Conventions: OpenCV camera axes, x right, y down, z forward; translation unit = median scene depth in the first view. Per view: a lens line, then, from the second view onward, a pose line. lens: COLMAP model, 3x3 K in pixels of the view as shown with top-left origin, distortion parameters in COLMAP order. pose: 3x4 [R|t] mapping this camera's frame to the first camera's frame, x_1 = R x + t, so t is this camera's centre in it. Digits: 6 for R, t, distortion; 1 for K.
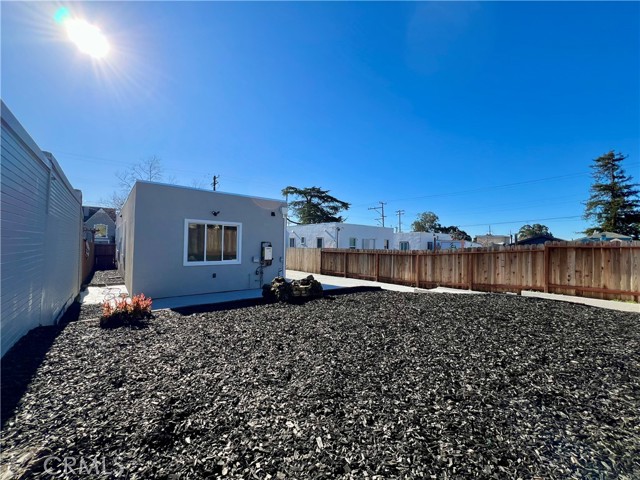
lens RADIAL K [[254.3, 0, 316.4], [0, 254.3, 240.9], [0, 0, 1]] dist [-0.003625, -0.000497]
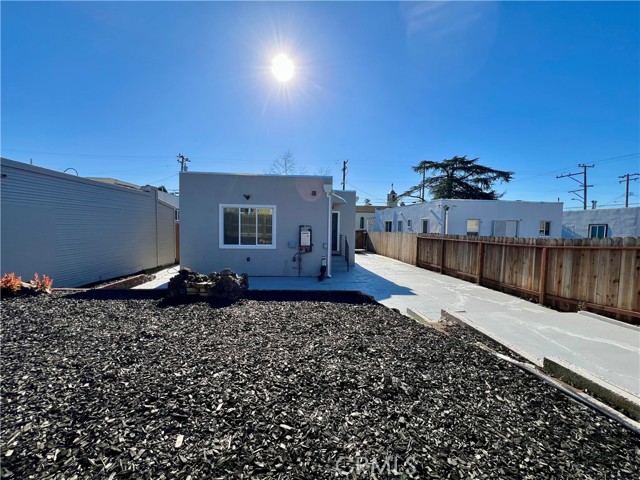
lens RADIAL K [[254.3, 0, 316.6], [0, 254.3, 242.2], [0, 0, 1]] dist [-0.003625, -0.000497]
pose [[0.821931, 0.031101, -0.568737, 0.195312], [0.006968, 0.997884, 0.064639, 0.002911], [0.569544, -0.057092, 0.819975, 0.167098]]
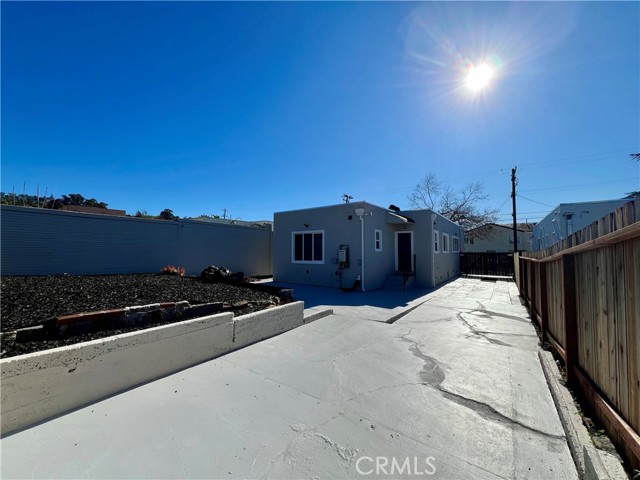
lens RADIAL K [[254.3, 0, 318.8], [0, 254.3, 240.8], [0, 0, 1]] dist [-0.003625, -0.000497]
pose [[0.249158, -0.059392, -0.966640, 0.458100], [0.017193, 0.998232, -0.056901, 0.025738], [0.968310, -0.002442, 0.249739, 0.362815]]
